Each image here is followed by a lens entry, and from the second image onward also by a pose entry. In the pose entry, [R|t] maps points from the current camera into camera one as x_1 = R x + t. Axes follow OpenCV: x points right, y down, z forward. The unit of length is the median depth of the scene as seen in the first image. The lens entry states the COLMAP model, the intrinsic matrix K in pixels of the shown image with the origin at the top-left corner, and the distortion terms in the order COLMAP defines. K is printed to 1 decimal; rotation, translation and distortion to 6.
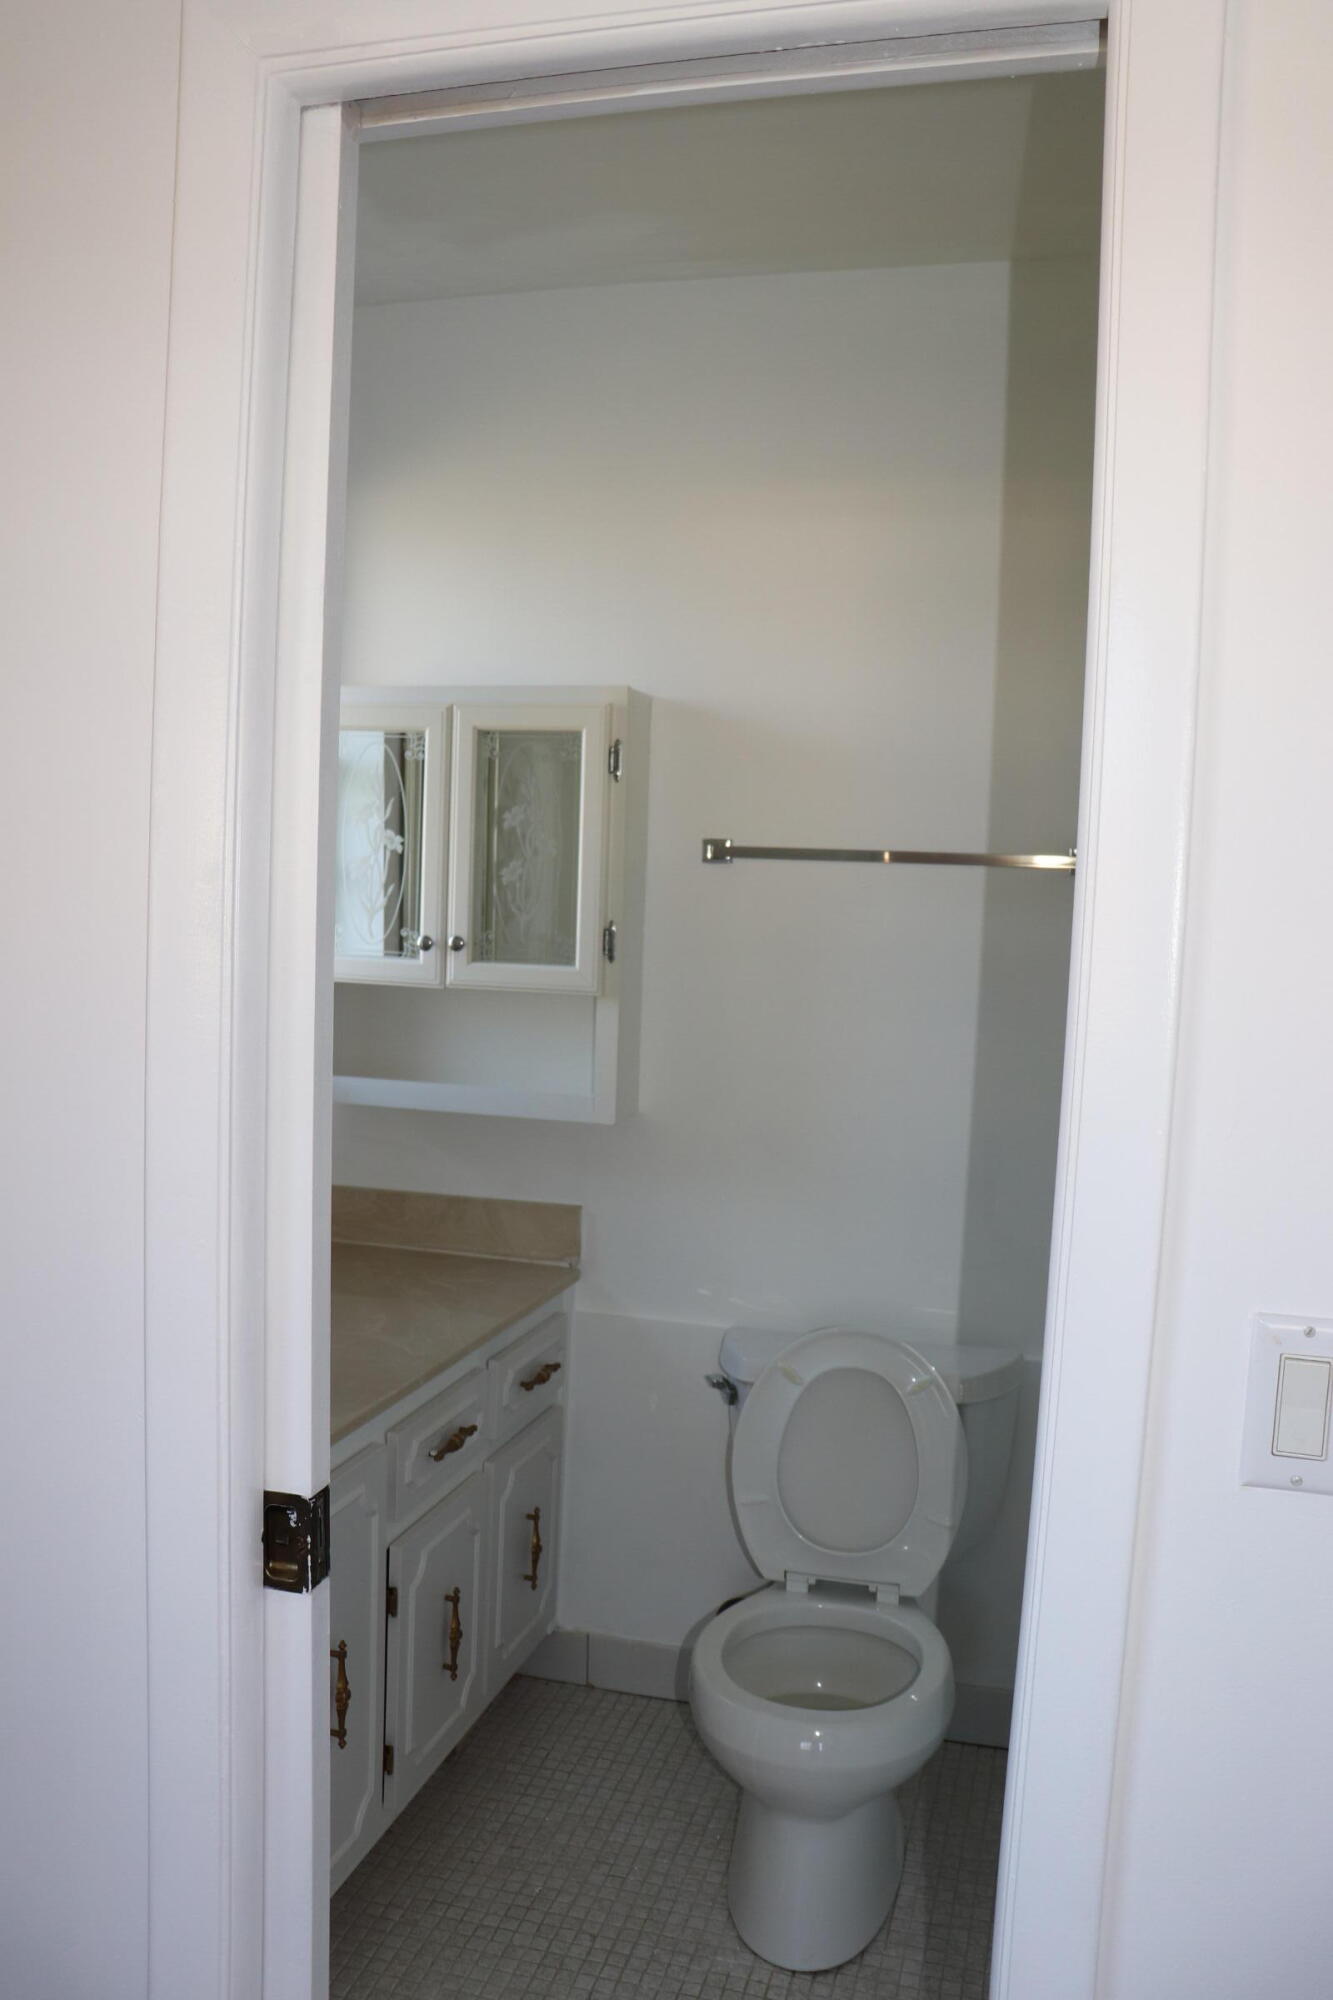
lens RADIAL K [[1641.9, 0, 660.4], [0, 1641.9, 990.9], [0, 0, 1]] dist [-0.156203, 0.120046]
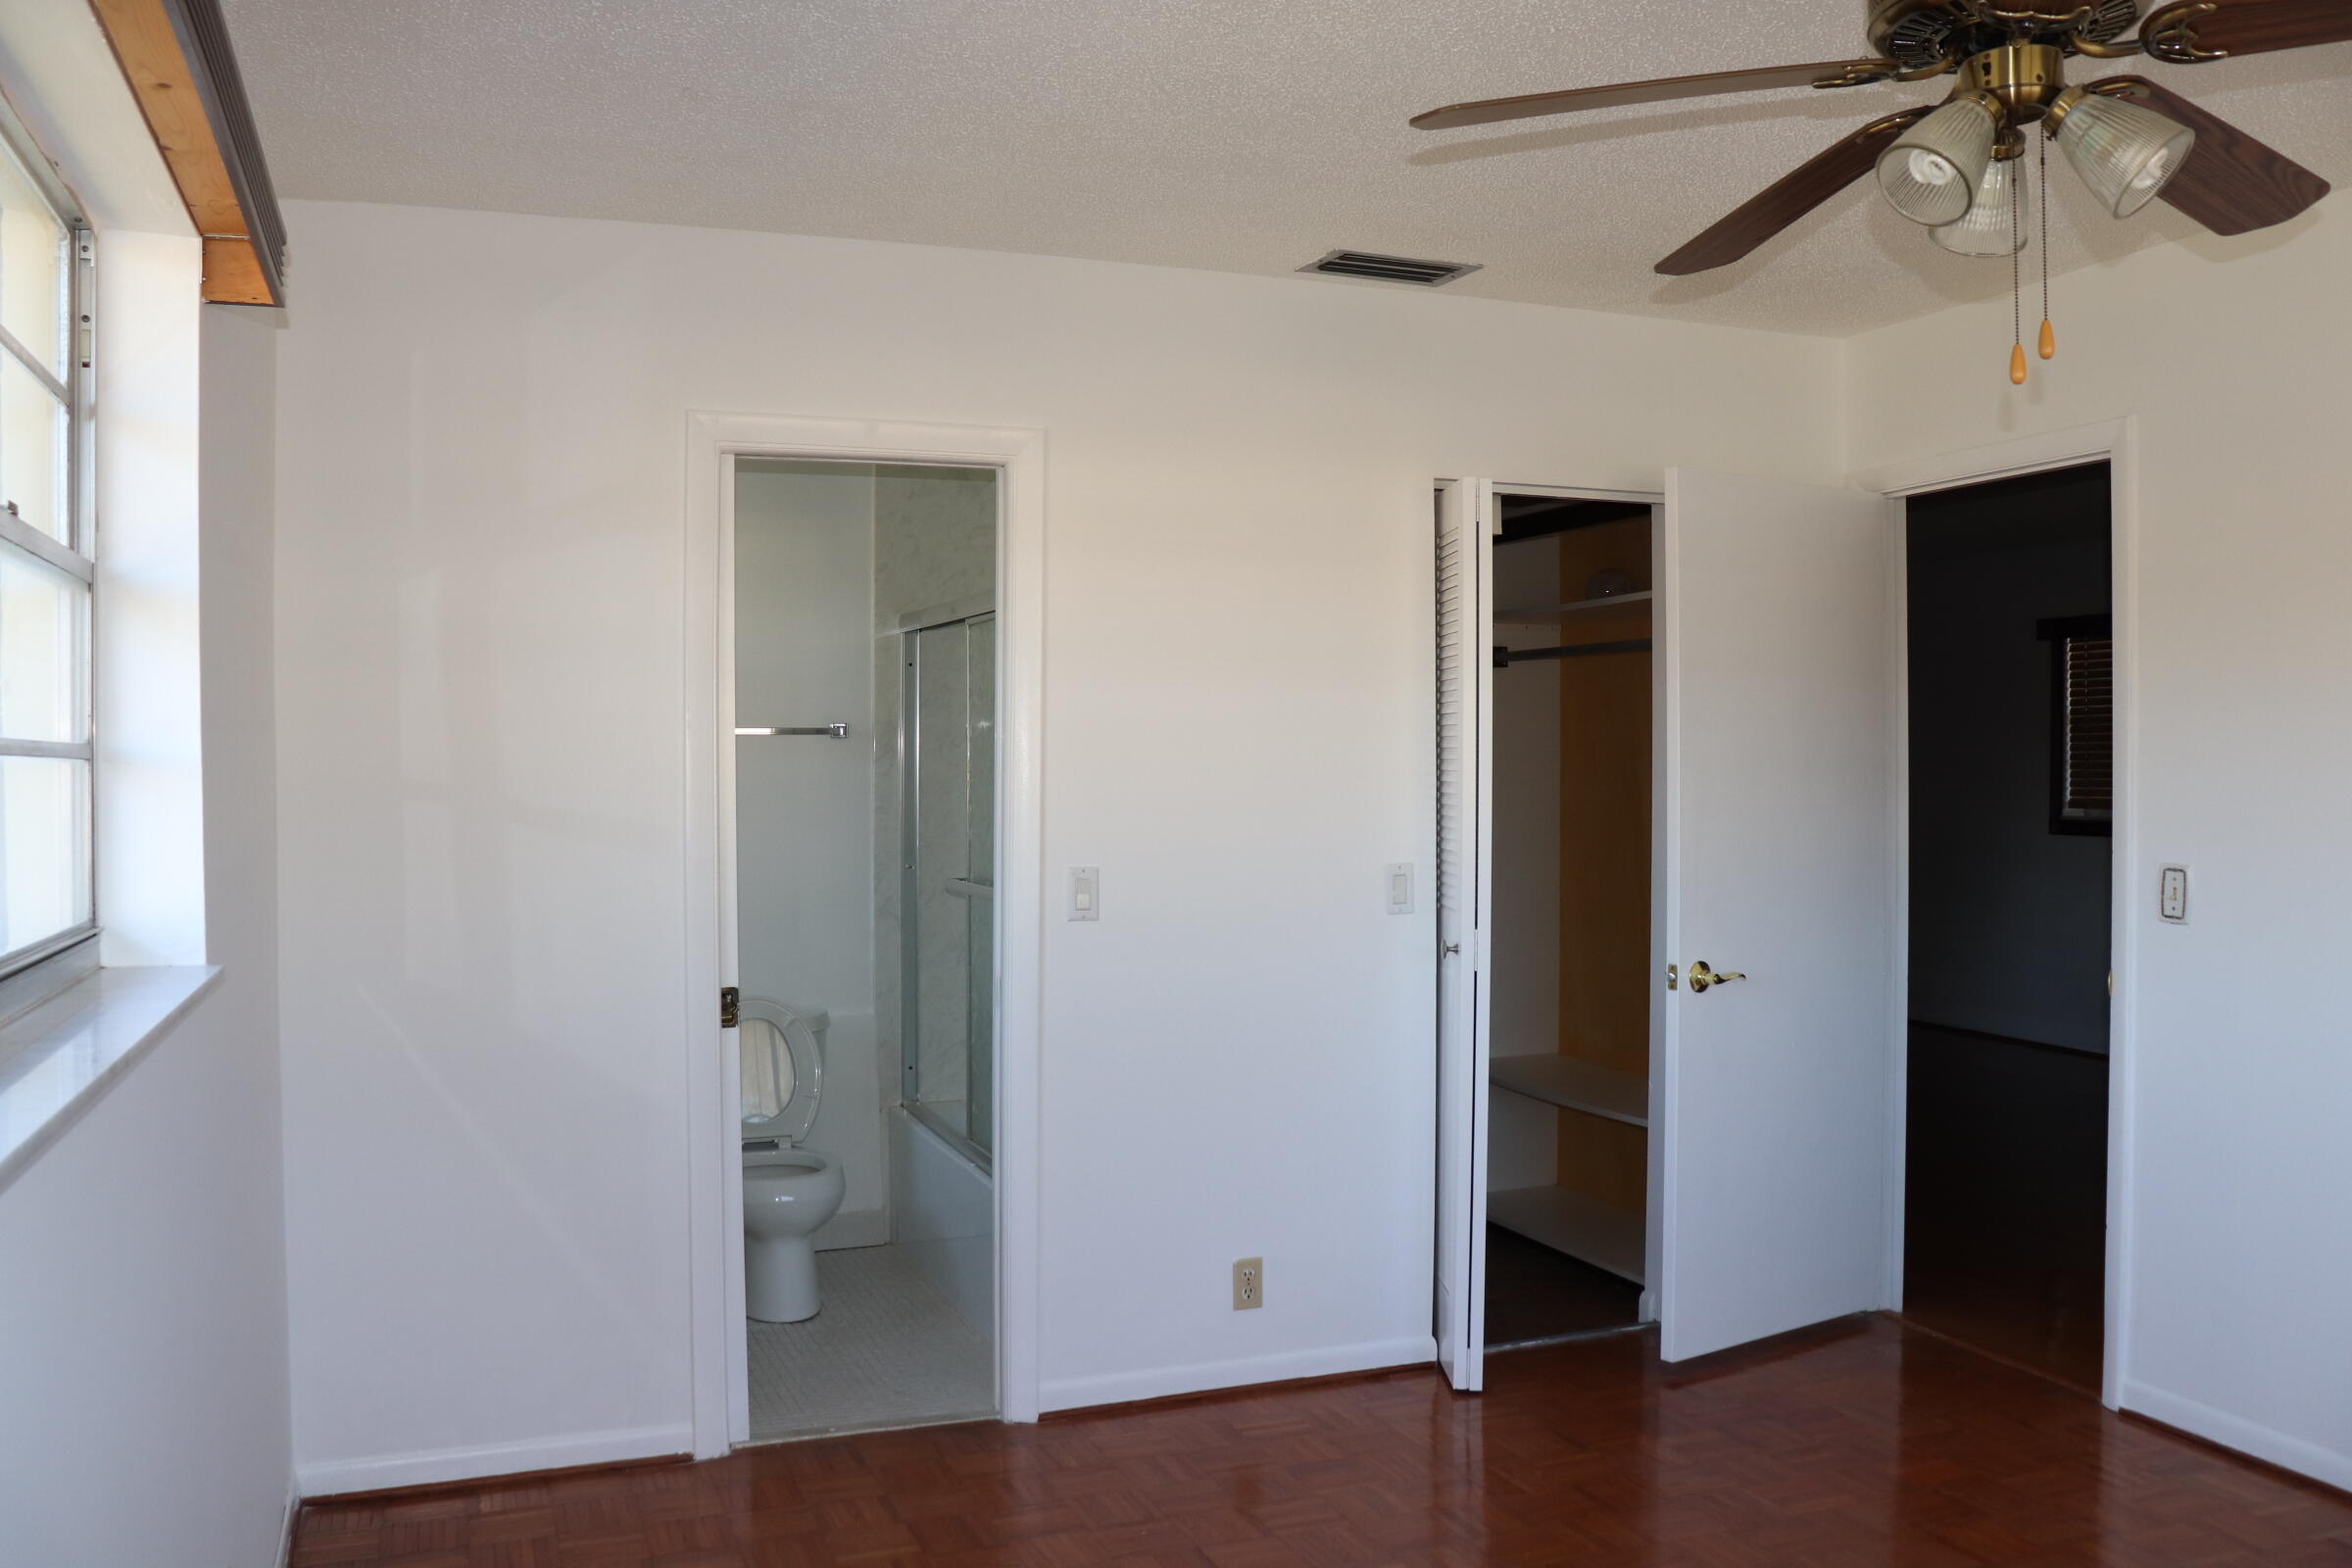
lens RADIAL K [[1930.9, 0, 1176.4], [0, 1930.9, 782.1], [0, 0, 1]] dist [-0.156203, 0.120046]
pose [[0.808358, -0.040915, 0.587268, -1.434511], [0.060721, 0.998056, -0.014046, 0.070170], [-0.585551, 0.047014, 0.809271, -1.913866]]
